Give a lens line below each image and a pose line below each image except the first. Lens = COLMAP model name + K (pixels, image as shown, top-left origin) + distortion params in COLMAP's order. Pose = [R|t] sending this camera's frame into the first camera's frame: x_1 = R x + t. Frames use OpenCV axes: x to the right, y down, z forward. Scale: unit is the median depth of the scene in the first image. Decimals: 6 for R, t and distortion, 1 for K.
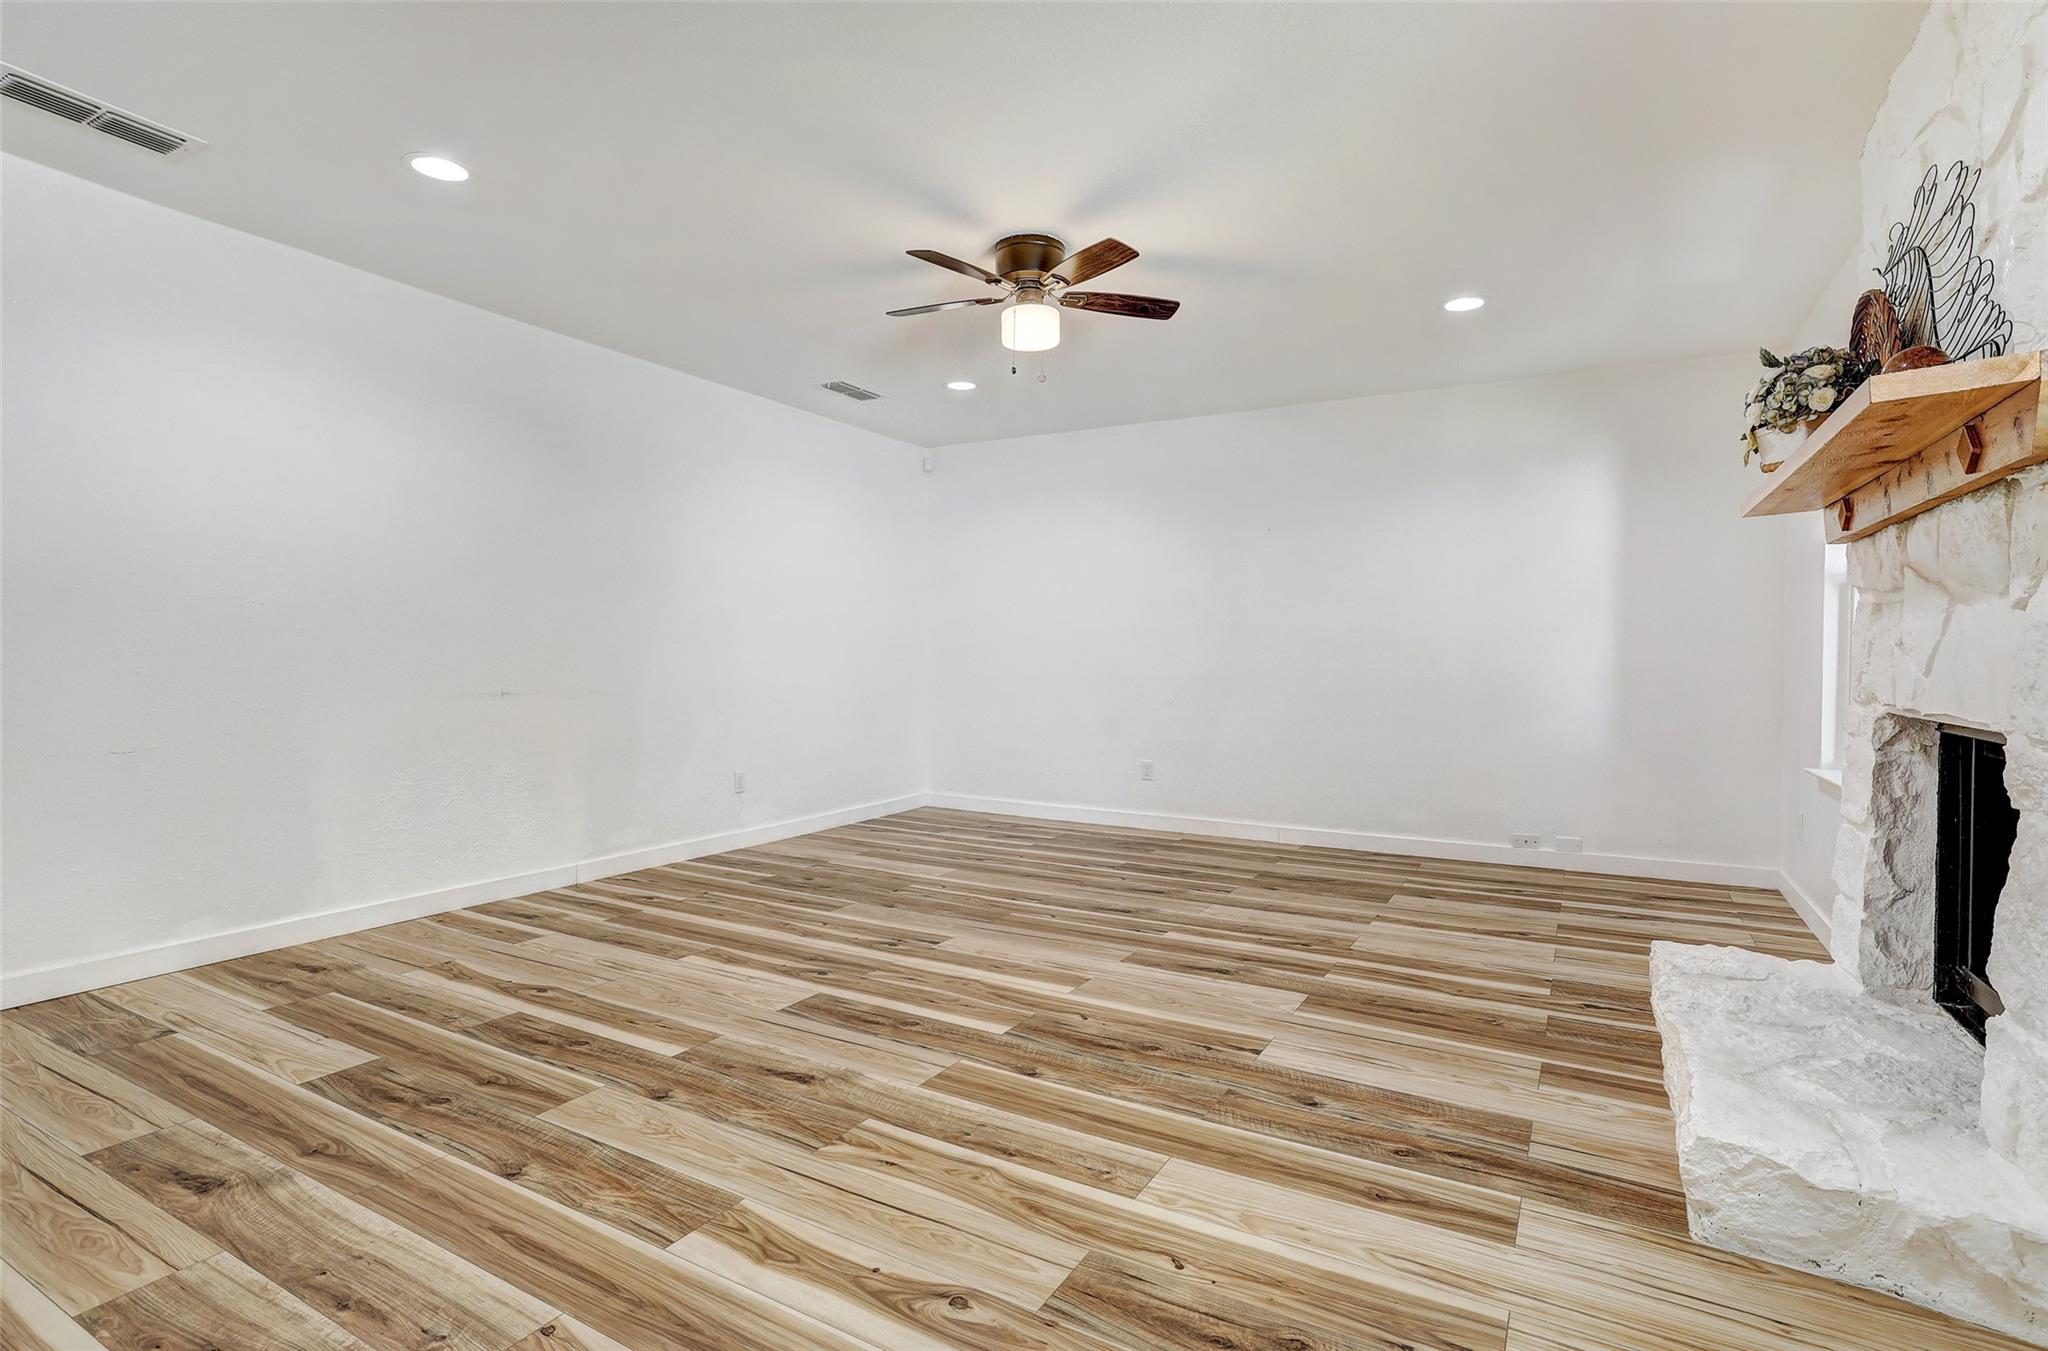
lens RADIAL K [[994.0, 0, 1033.5], [0, 994.0, 657.1], [0, 0, 1]] dist [-0.038176, 0.025668]
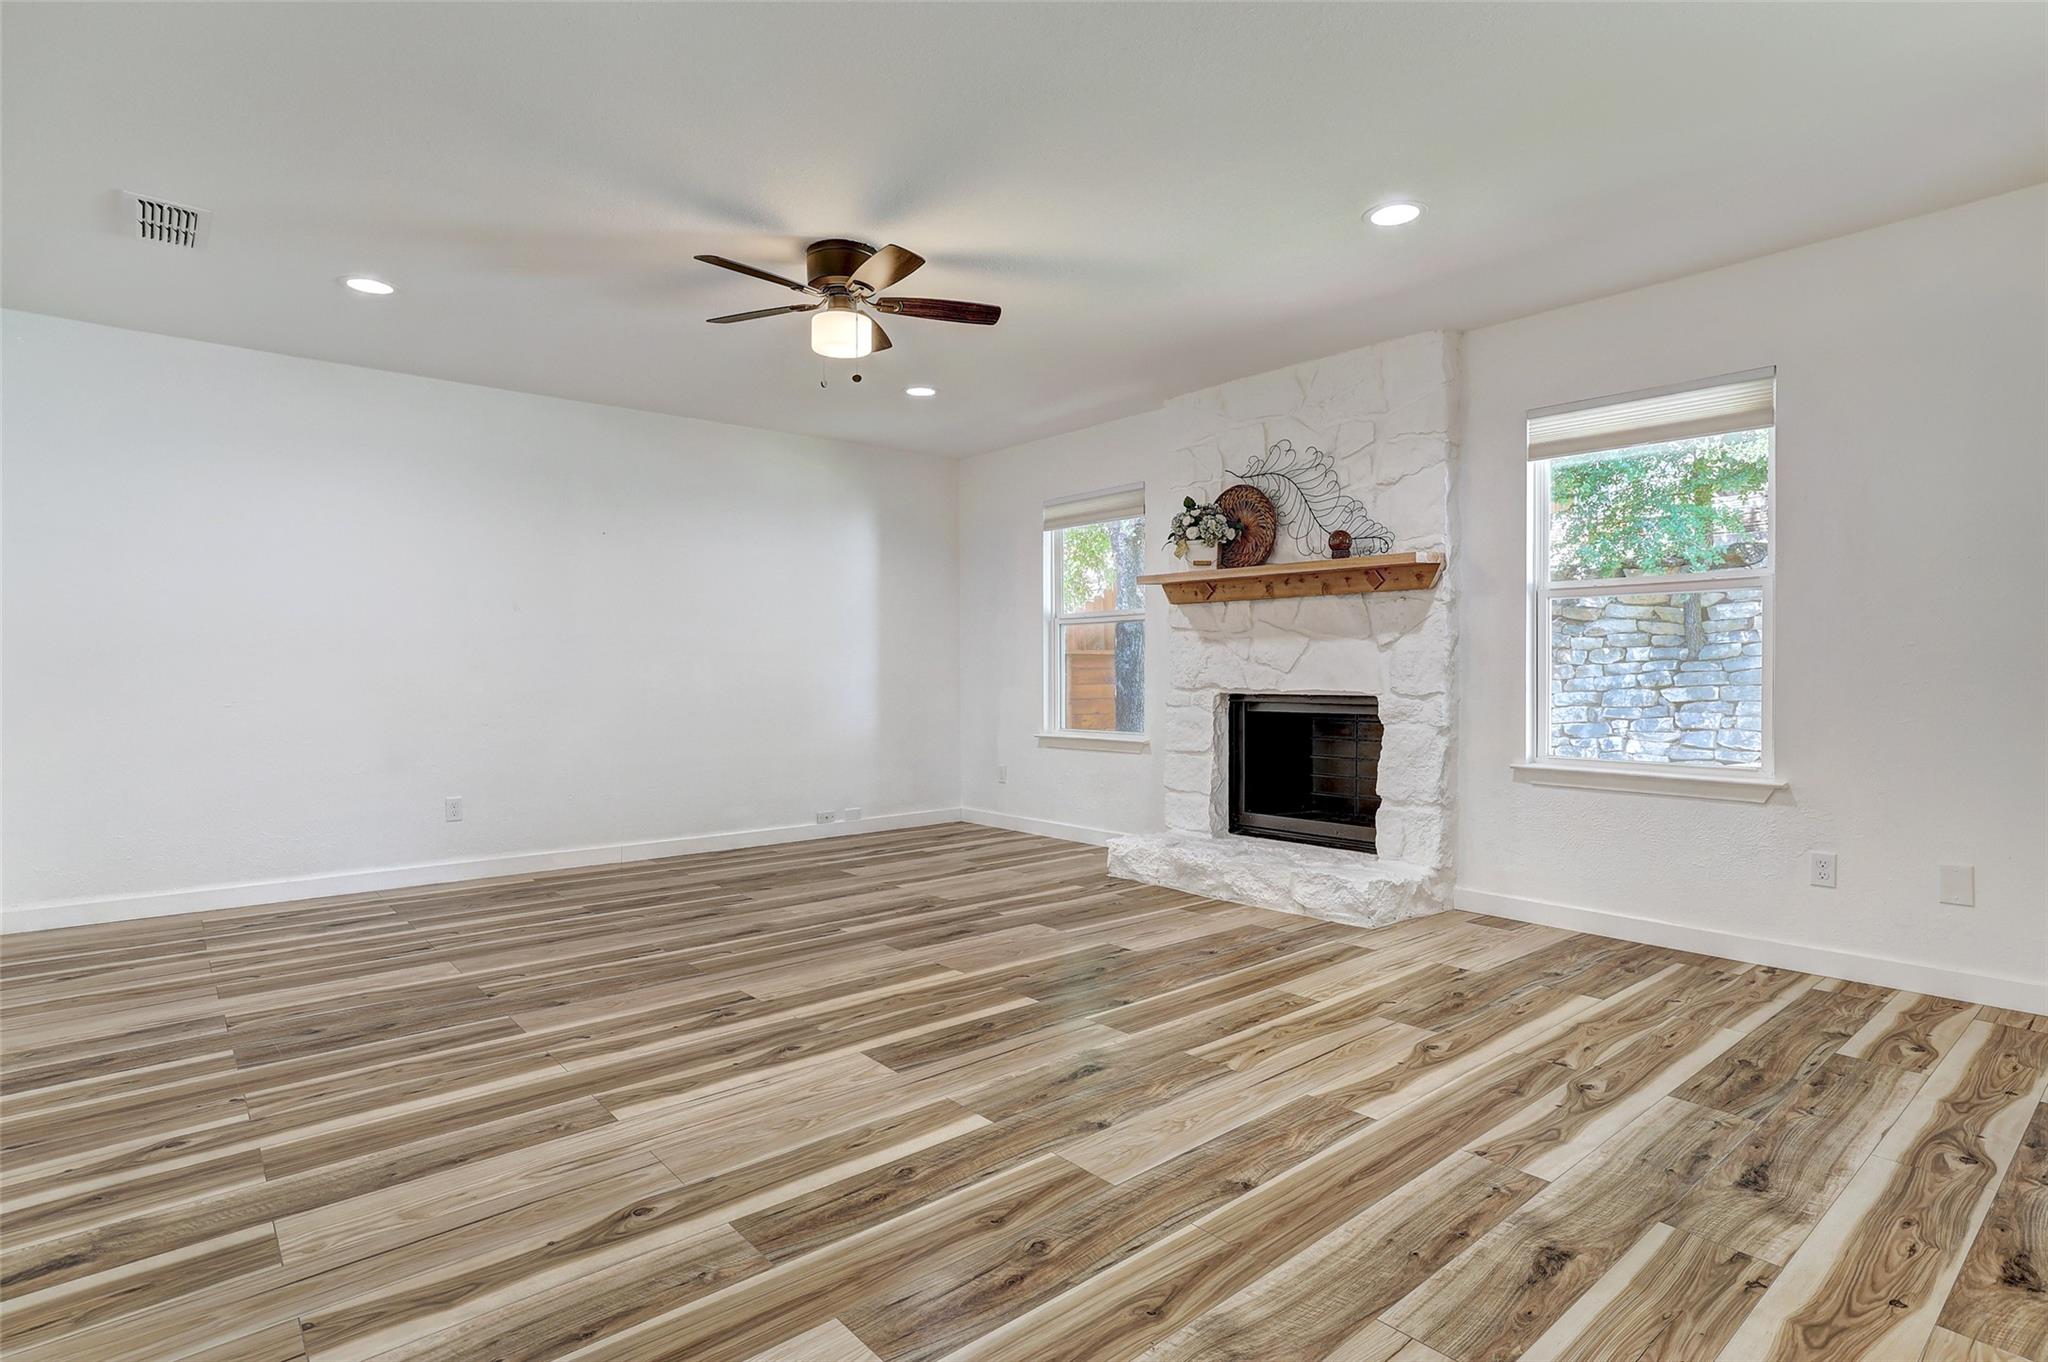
lens RADIAL K [[1034.2, 0, 1024.0], [0, 1034.2, 681.0], [0, 0, 1]] dist [-0.024295, 0.000351]
pose [[0.335286, -0.019199, 0.941921, -1.124208], [0.007309, 0.999815, 0.017778, -0.005524], [-0.942088, 0.000924, 0.335365, 0.611706]]
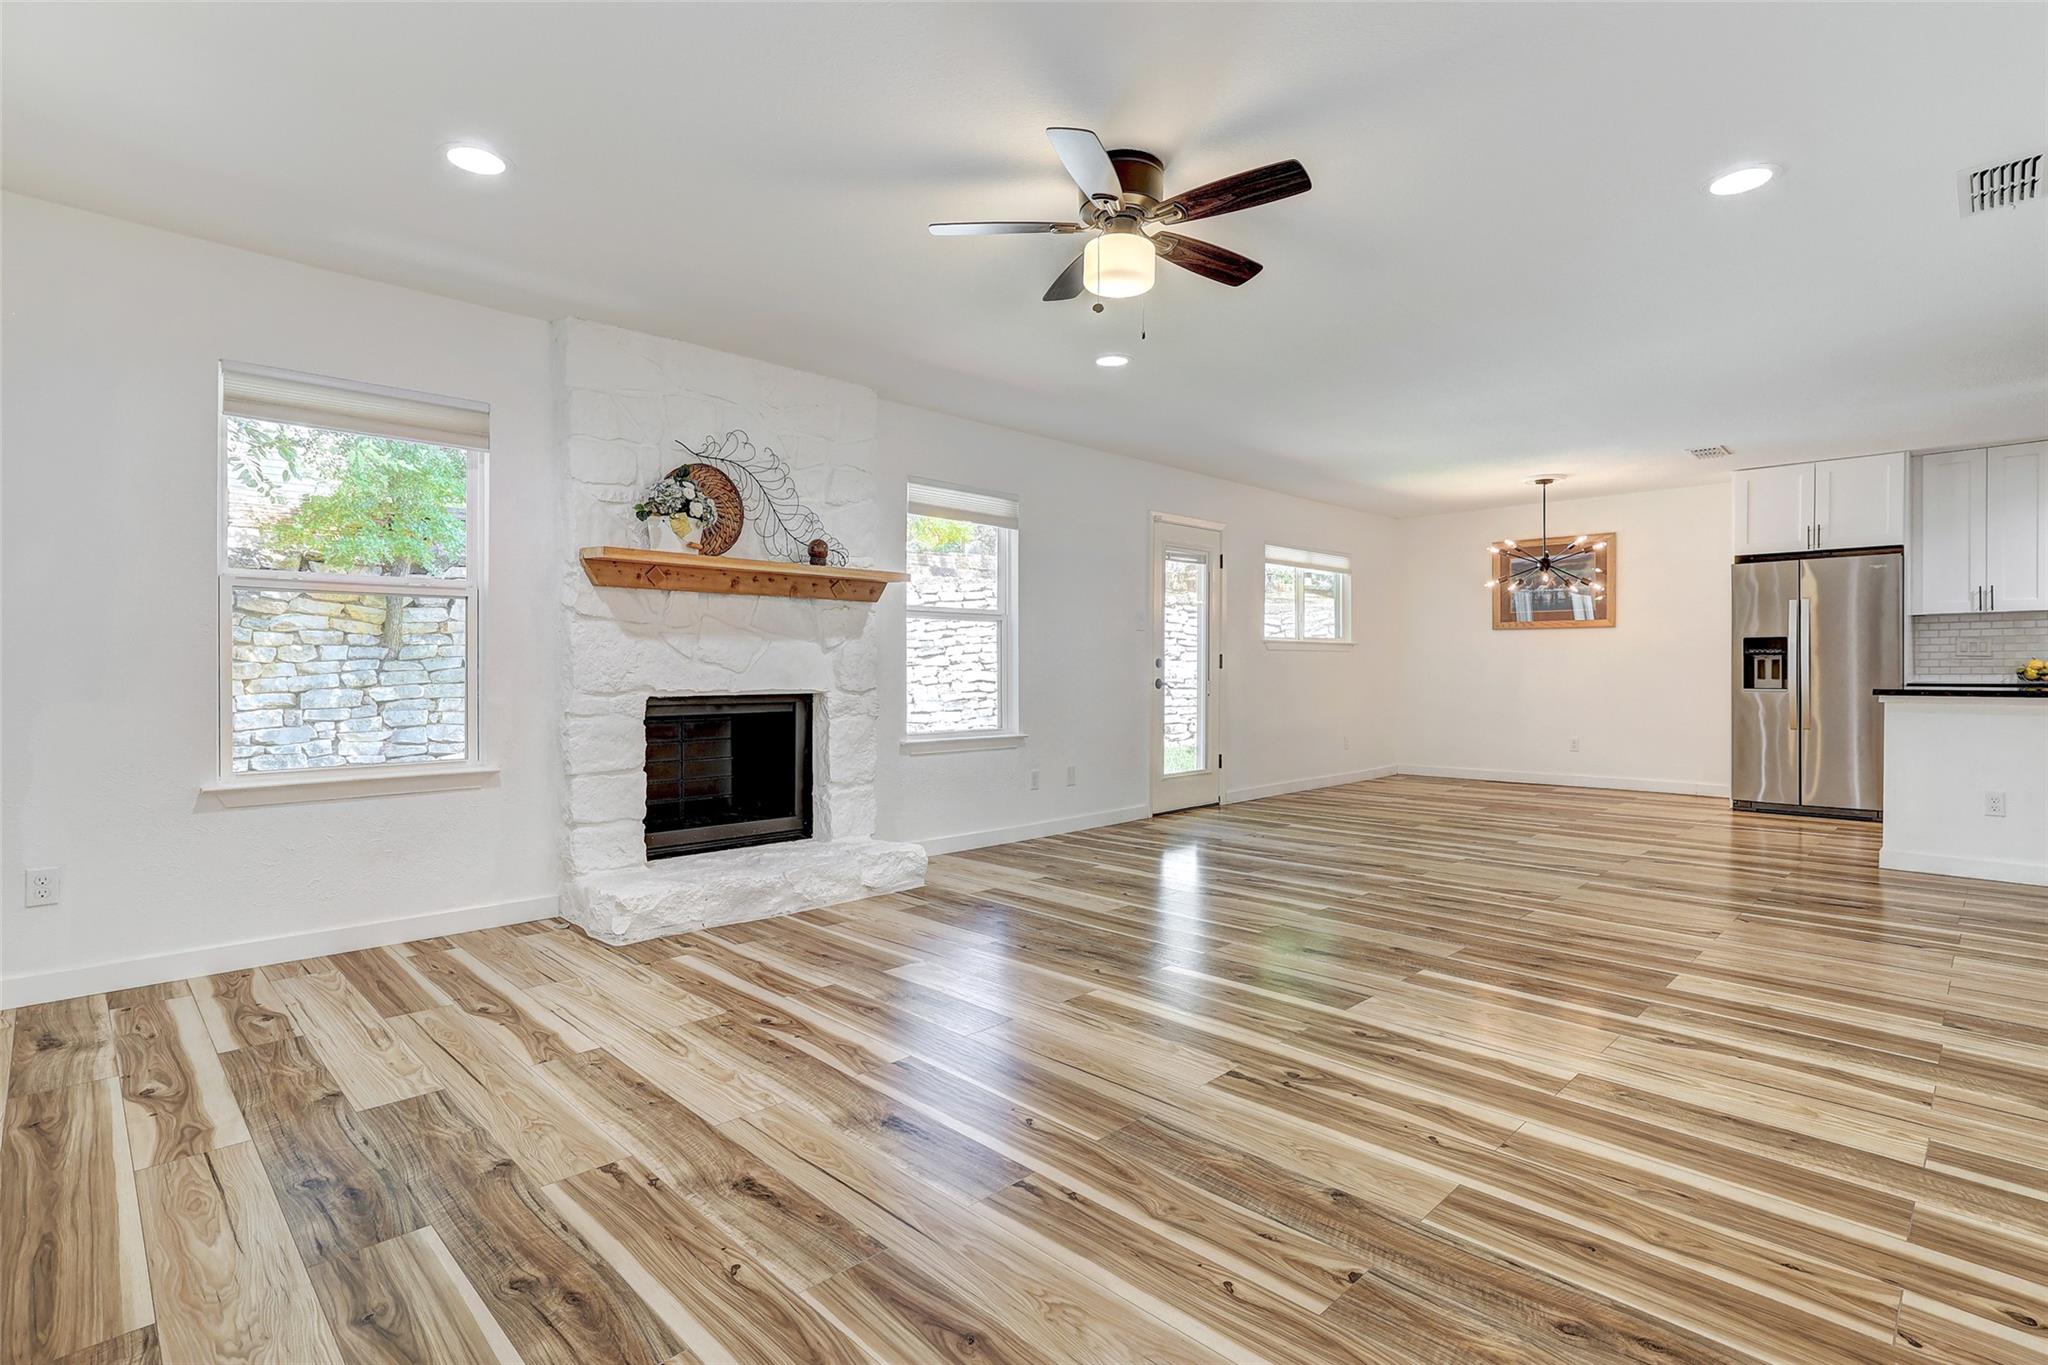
lens RADIAL K [[980.4, 0, 1021.9], [0, 980.4, 673.5], [0, 0, 1]] dist [-0.021965, 0.007659]
pose [[-0.962714, -0.011174, 0.270291, -0.180937], [-0.008715, 0.999909, 0.010297, -0.003927], [-0.270382, 0.007557, -0.962724, 2.224642]]
